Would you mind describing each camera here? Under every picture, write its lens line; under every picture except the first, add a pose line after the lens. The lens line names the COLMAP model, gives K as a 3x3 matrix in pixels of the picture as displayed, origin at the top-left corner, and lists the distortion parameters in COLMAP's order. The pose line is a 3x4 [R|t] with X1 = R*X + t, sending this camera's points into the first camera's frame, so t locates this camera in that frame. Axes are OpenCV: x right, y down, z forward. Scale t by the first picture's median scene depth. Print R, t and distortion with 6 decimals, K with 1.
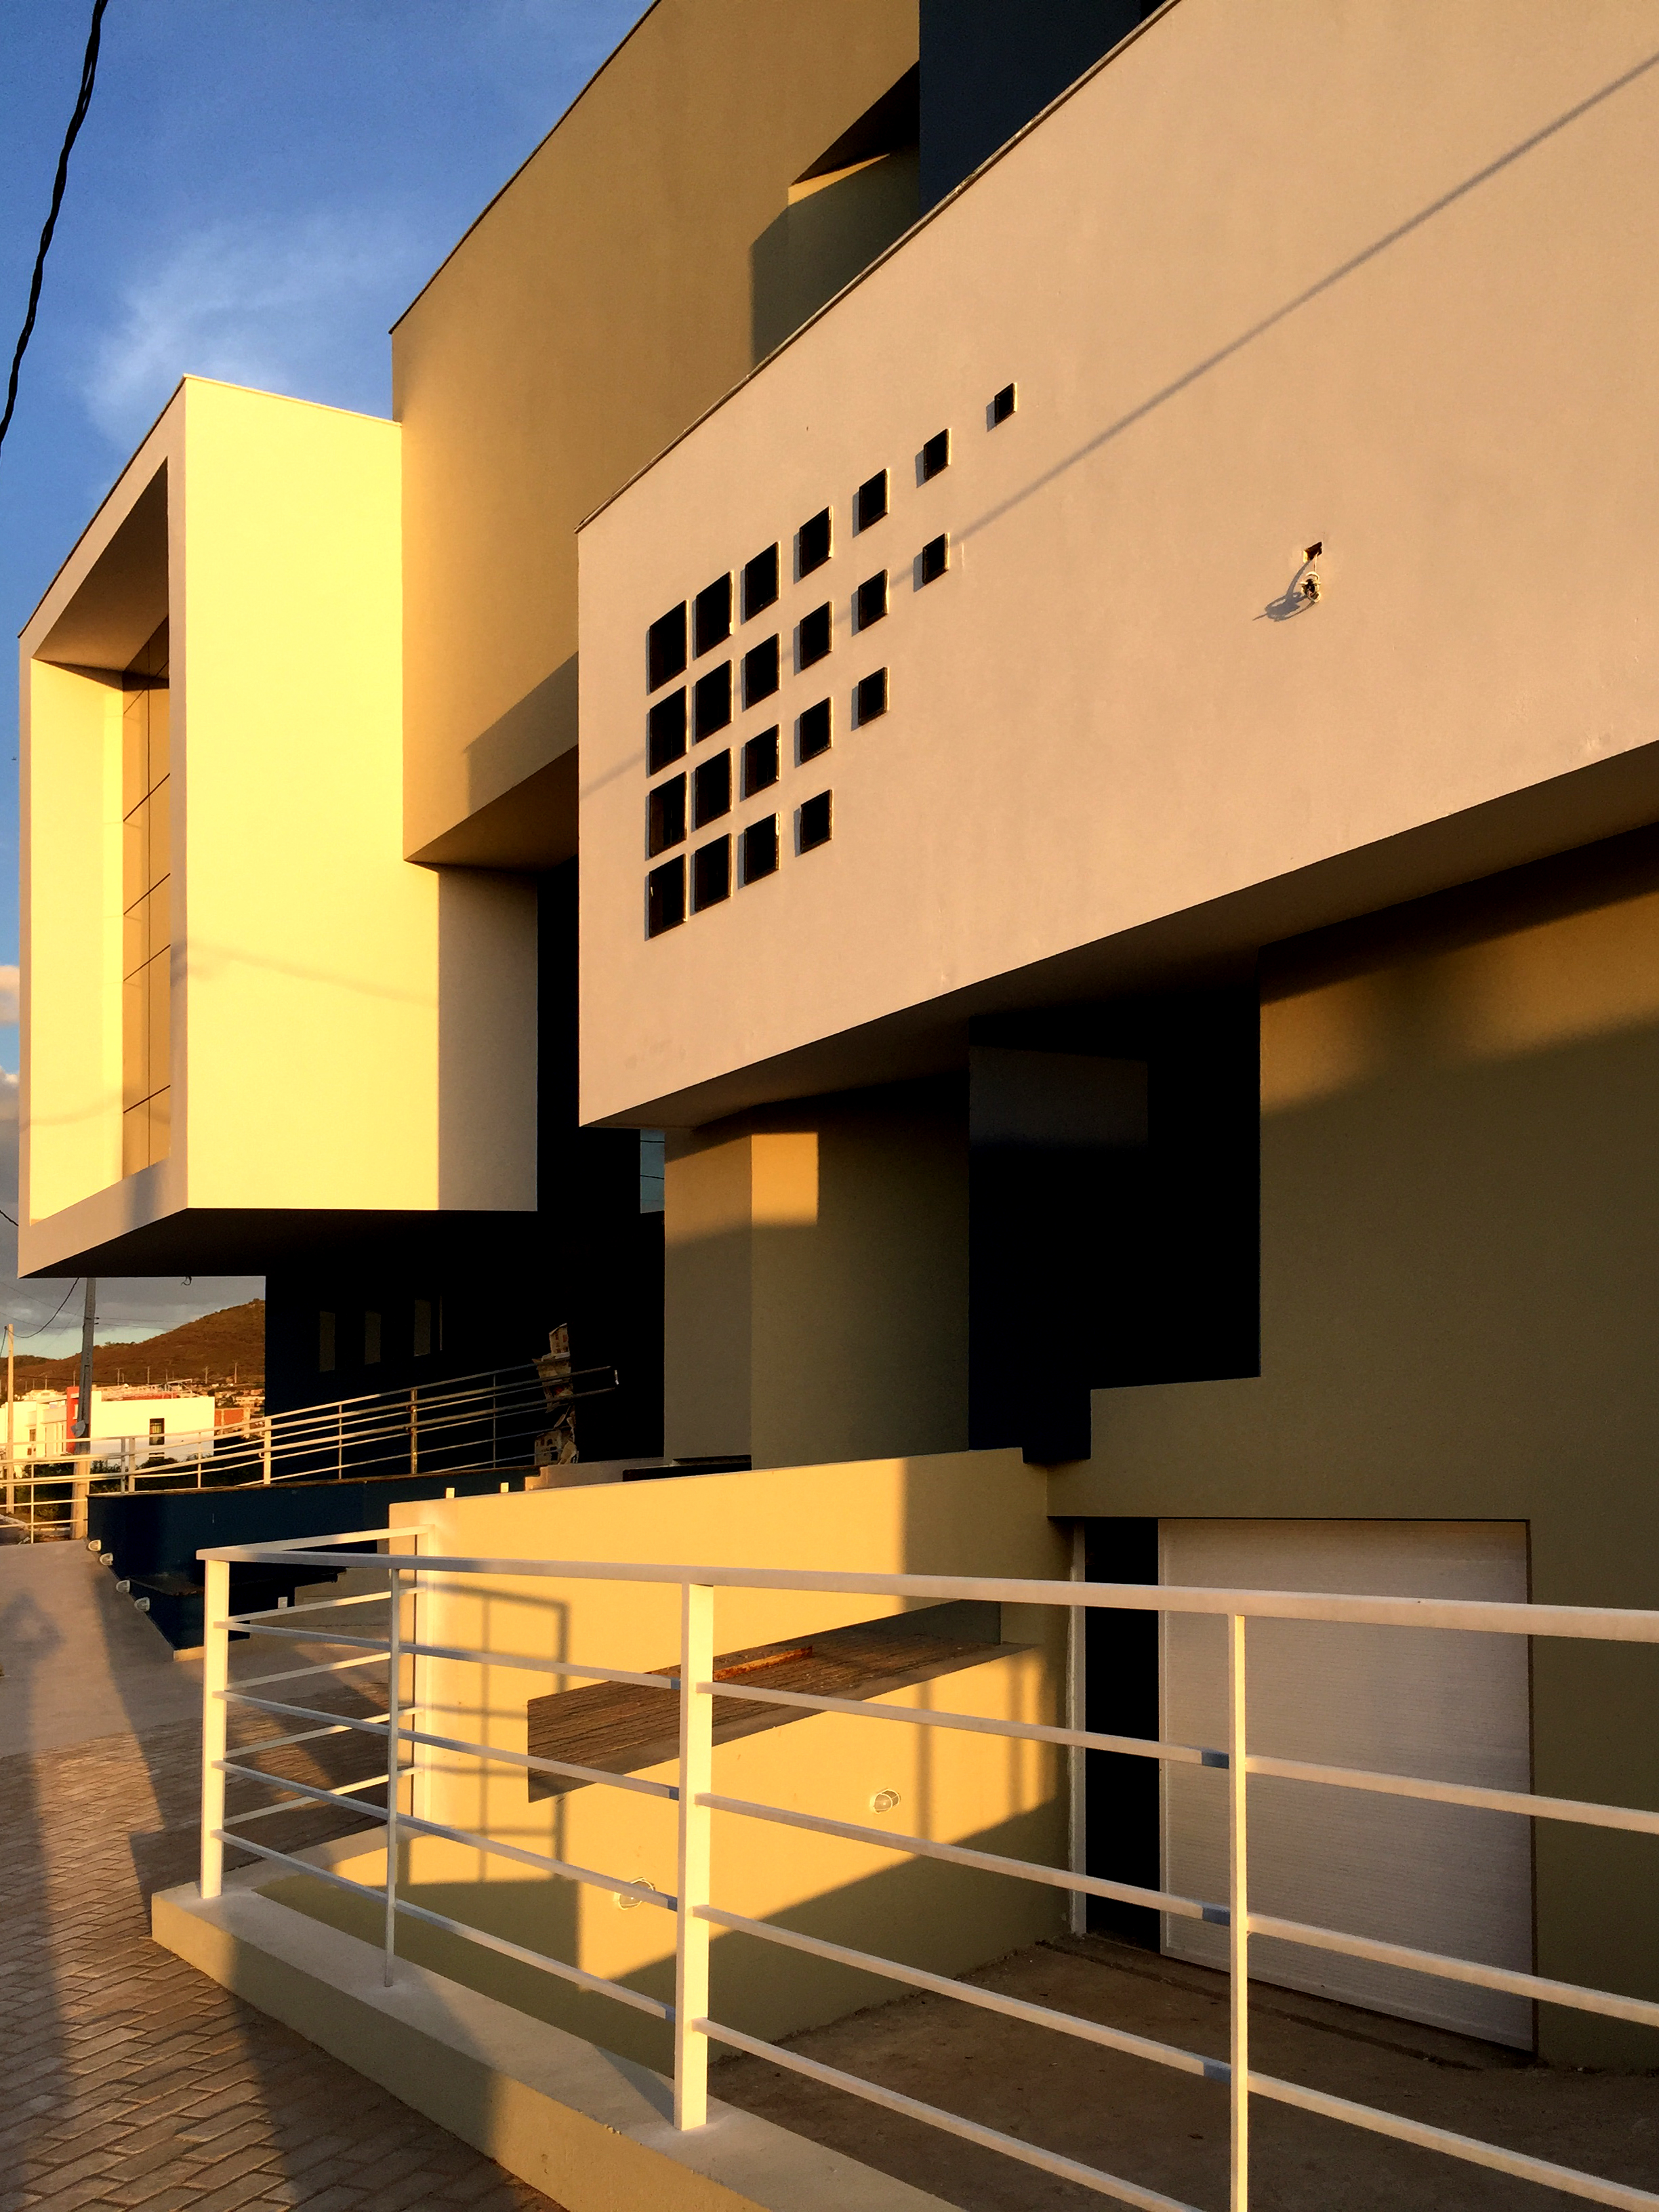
lens RADIAL K [[2057.9, 0, 834.2], [0, 2057.9, 1165.3], [0, 0, 1]] dist [0.131852, -0.471213]
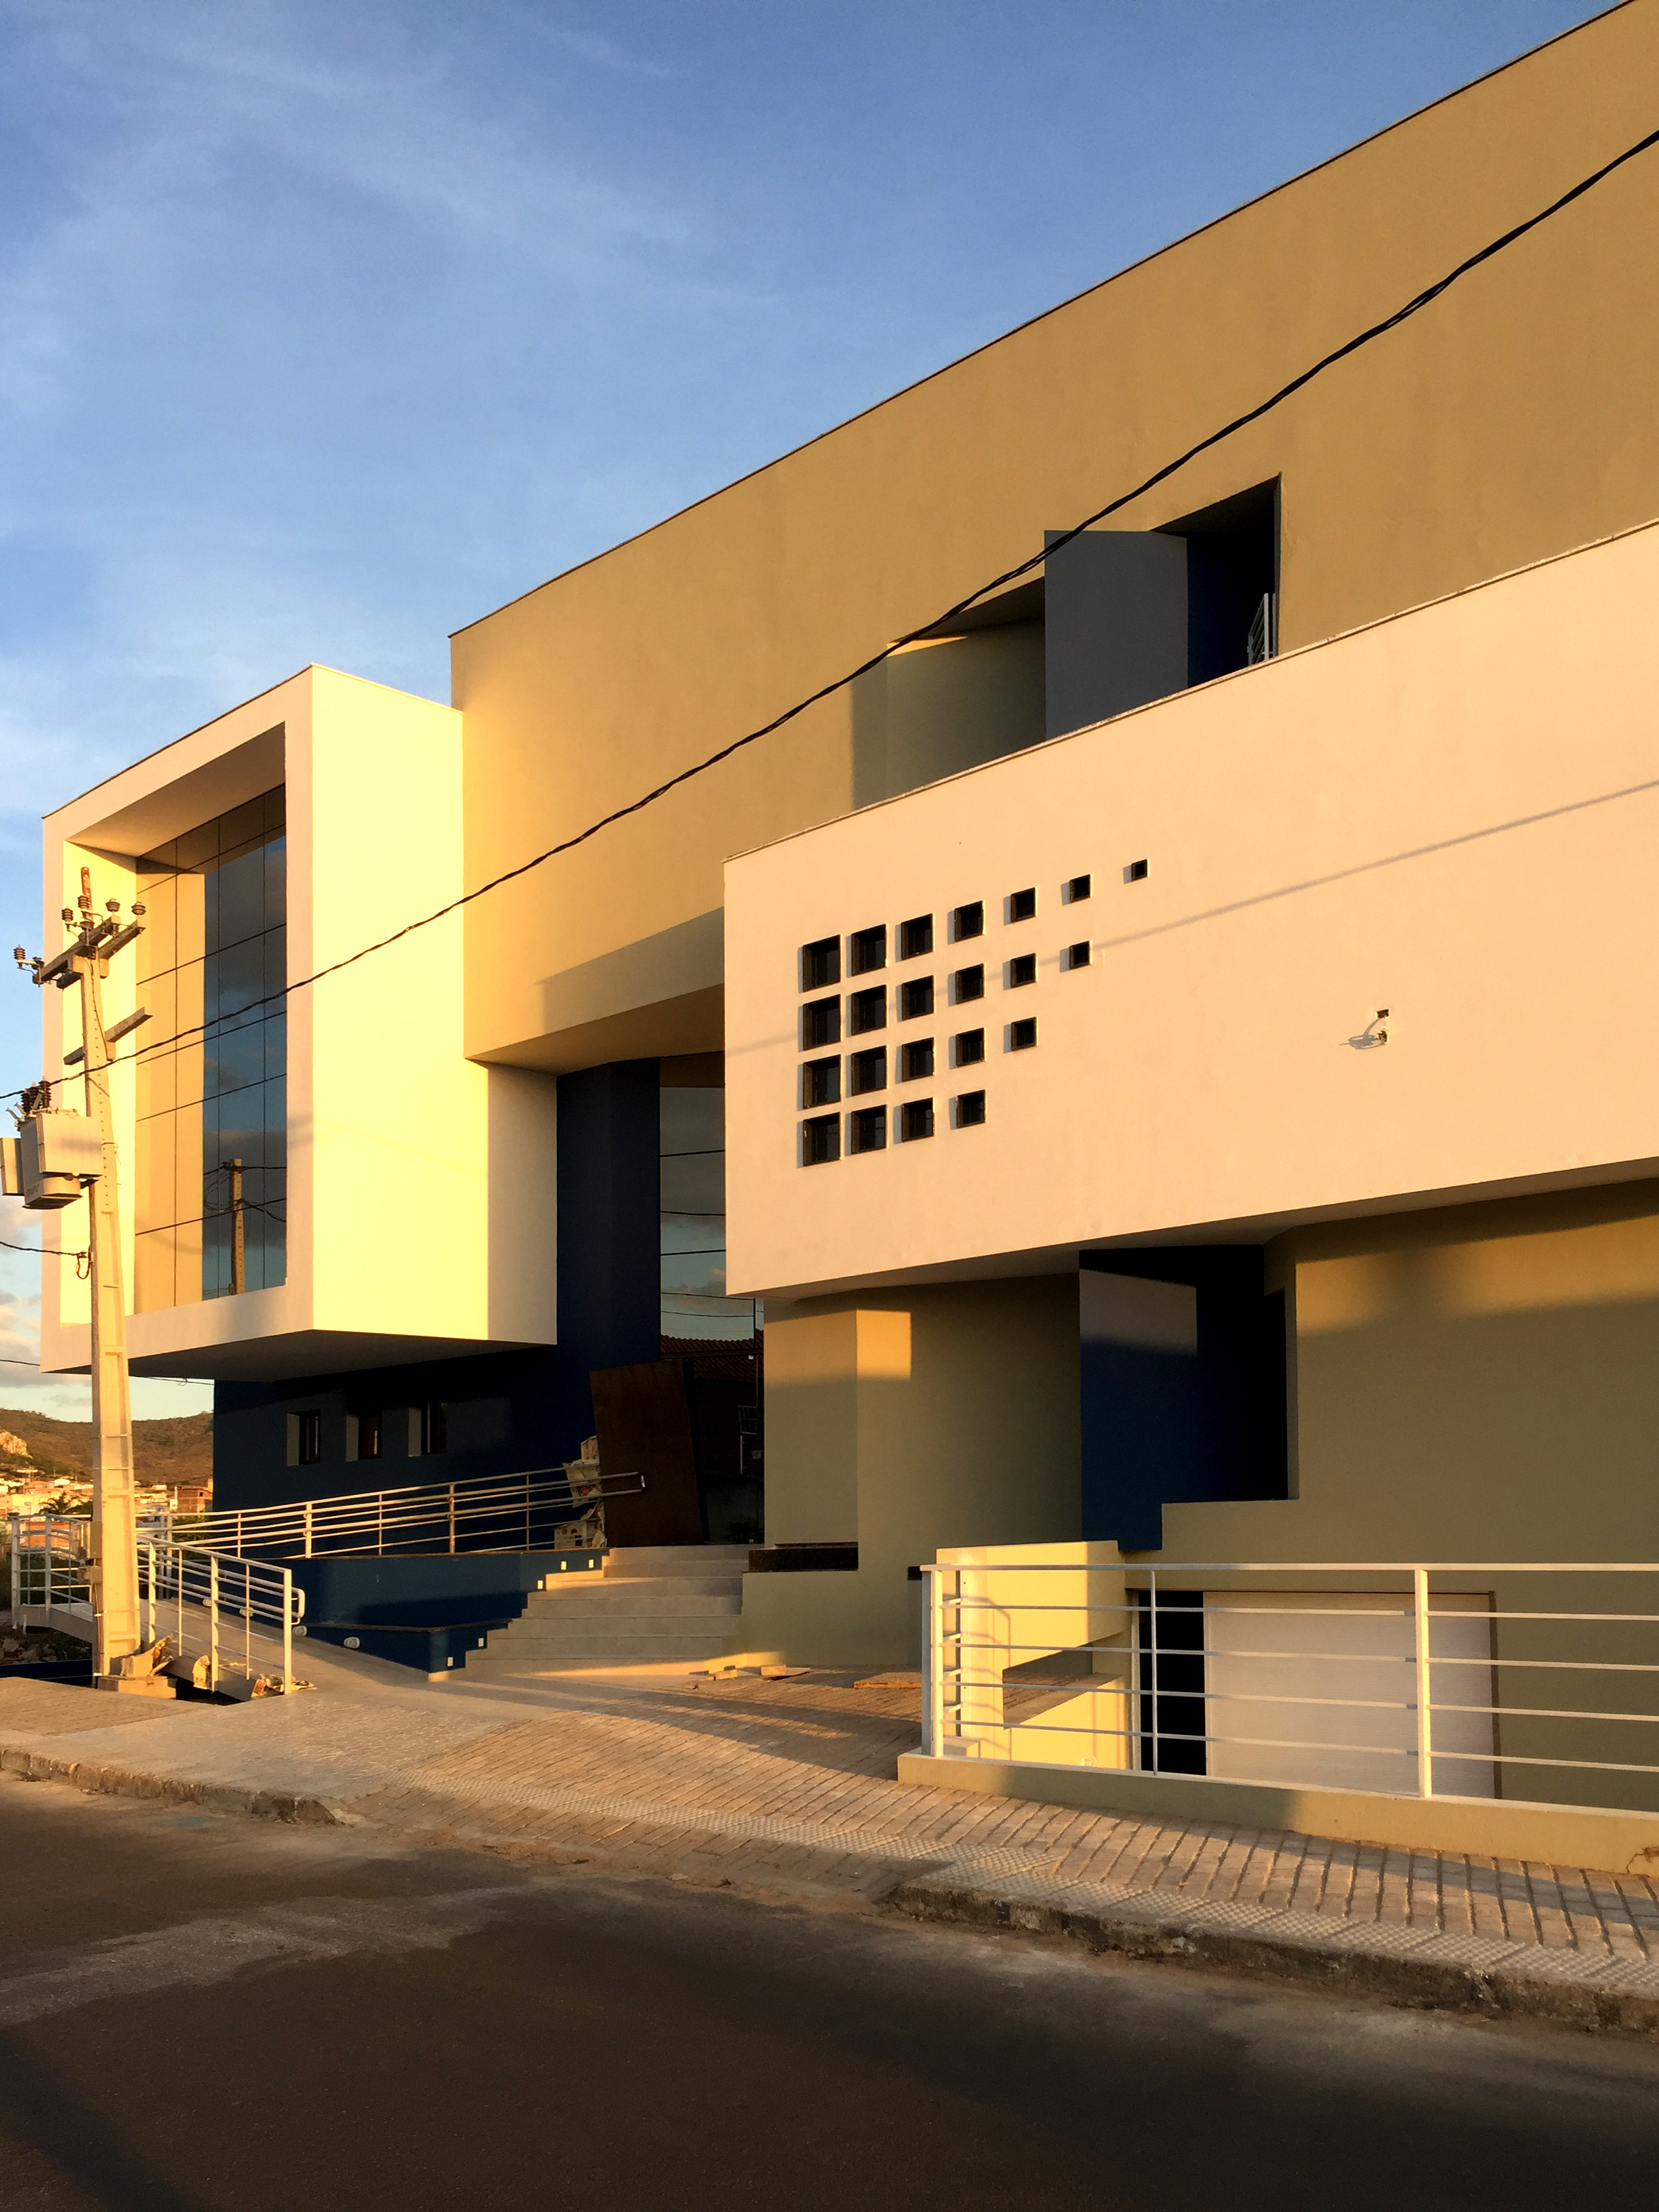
lens RADIAL K [[1919.3, 0, 829.5], [0, 1919.3, 1106.0], [0, 0, 1]] dist [0.007765, -0.002234]
pose [[0.983773, 0.071906, 0.164378, -0.199754], [-0.055661, 0.993288, -0.101390, -0.013522], [-0.170565, 0.090596, 0.981173, -0.200216]]
